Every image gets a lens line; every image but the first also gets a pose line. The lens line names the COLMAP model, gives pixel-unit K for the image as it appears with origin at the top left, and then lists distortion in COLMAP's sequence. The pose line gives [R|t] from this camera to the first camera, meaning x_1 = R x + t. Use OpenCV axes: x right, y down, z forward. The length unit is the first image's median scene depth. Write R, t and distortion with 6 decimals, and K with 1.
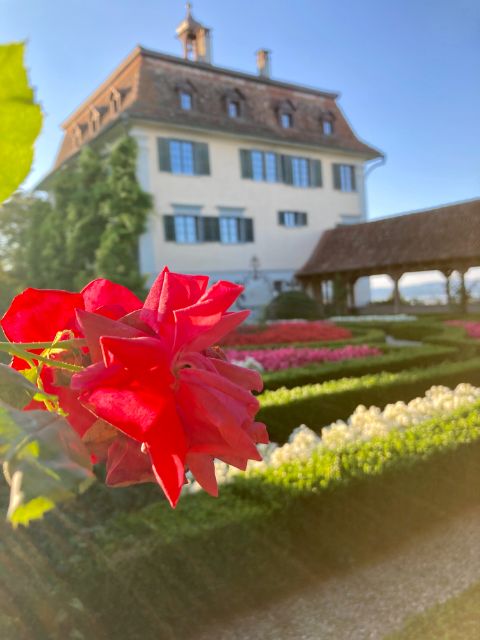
lens RADIAL K [[525.7, 0, 240.0], [0, 525.7, 320.0], [0, 0, 1]] dist [0.007129, -0.120570]
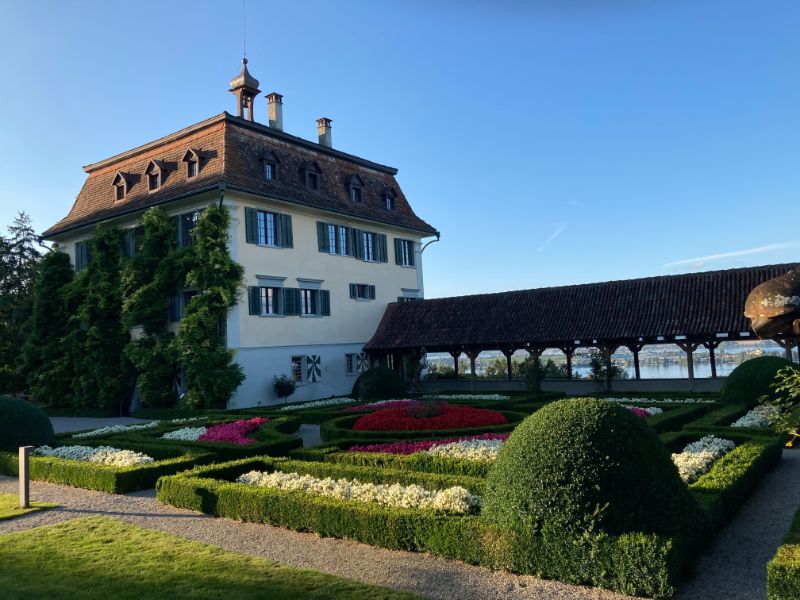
lens RADIAL K [[657.1, 0, 400.0], [0, 657.1, 300.0], [0, 0, 1]] dist [0.007129, -0.120570]
pose [[0.939067, 0.039240, 0.341486, -0.265525], [0.005075, 0.991771, -0.127921, -0.019406], [-0.343695, 0.121859, 0.931141, -0.186391]]
